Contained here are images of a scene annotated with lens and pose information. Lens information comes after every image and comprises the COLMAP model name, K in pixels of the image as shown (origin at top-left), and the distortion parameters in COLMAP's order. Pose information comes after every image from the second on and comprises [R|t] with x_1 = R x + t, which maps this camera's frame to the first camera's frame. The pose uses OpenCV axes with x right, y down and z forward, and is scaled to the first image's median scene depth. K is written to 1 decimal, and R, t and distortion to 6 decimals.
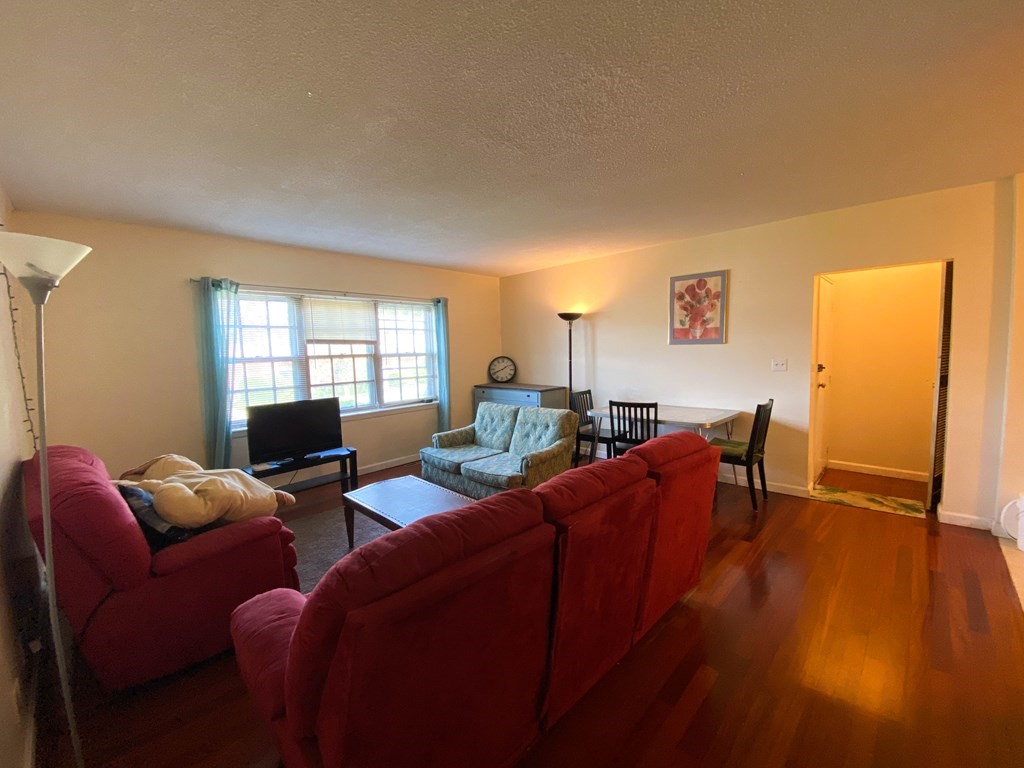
lens RADIAL K [[411.9, 0, 513.5], [0, 411.9, 385.3], [0, 0, 1]] dist [0.048041, -0.039306]
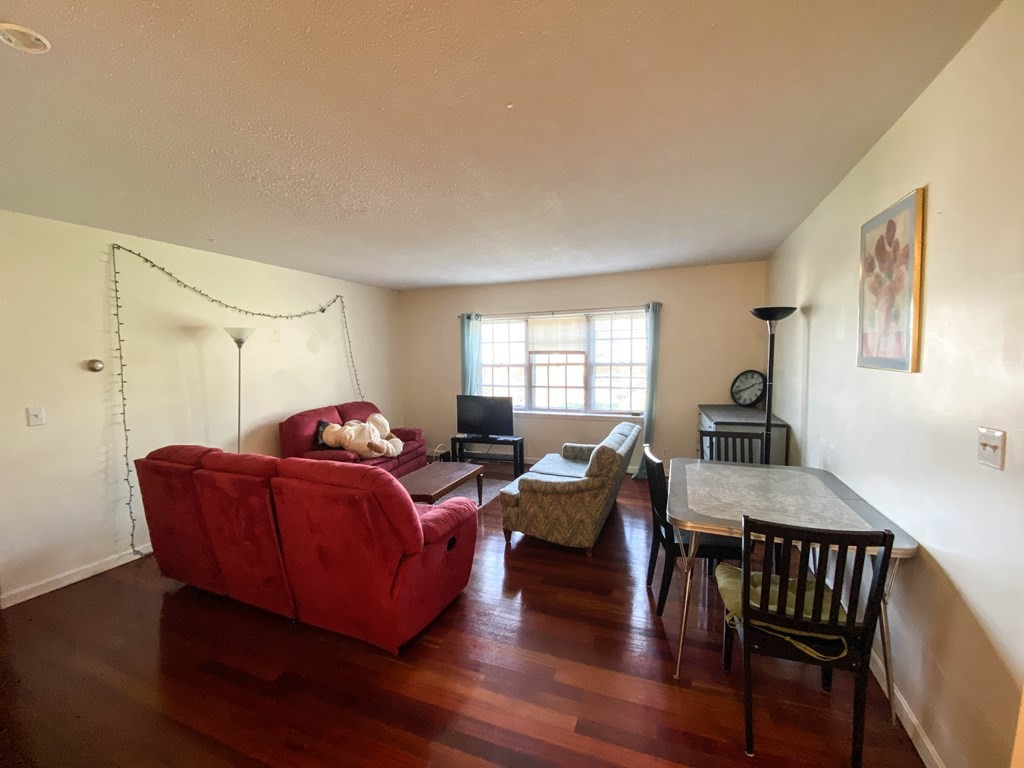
lens RADIAL K [[411.9, 0, 513.5], [0, 411.9, 385.3], [0, 0, 1]] dist [0.048041, -0.039306]
pose [[0.396941, 0.083923, -0.913999, 0.617224], [-0.079554, 0.995209, 0.056831, -0.066715], [0.914390, 0.050154, 0.401716, 0.410352]]
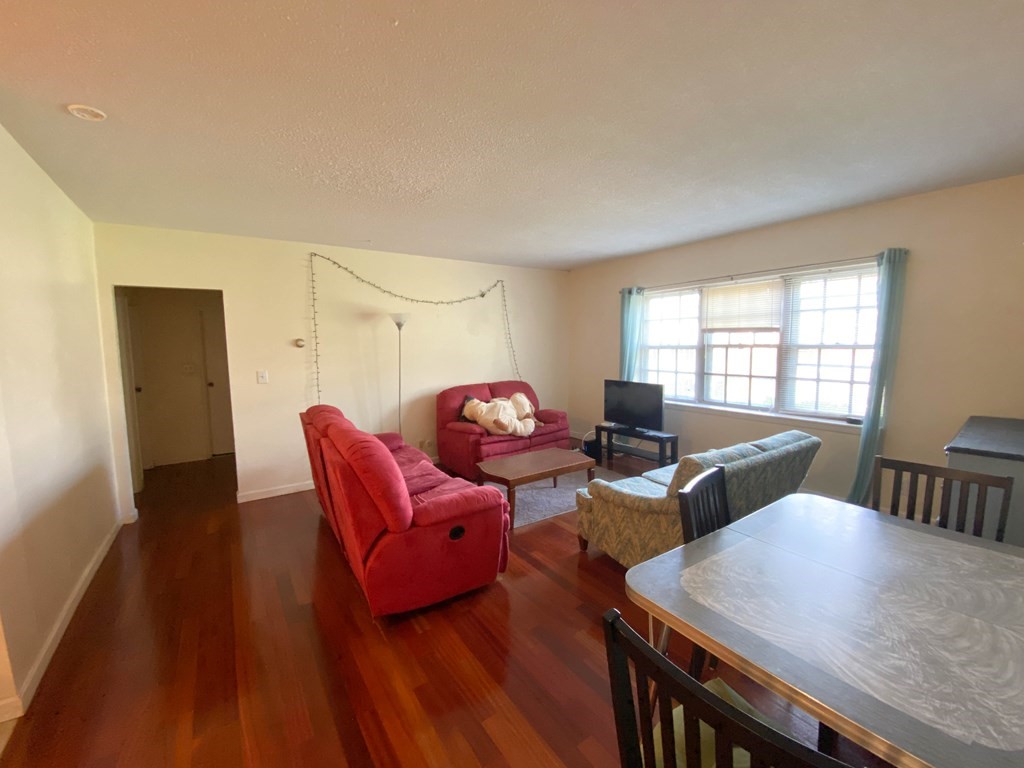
lens RADIAL K [[411.9, 0, 513.5], [0, 411.9, 385.3], [0, 0, 1]] dist [0.048041, -0.039306]
pose [[-0.187143, 0.125961, -0.974223, 0.571261], [-0.071179, 0.987399, 0.141337, -0.077976], [0.979750, 0.095794, -0.175820, 0.680182]]
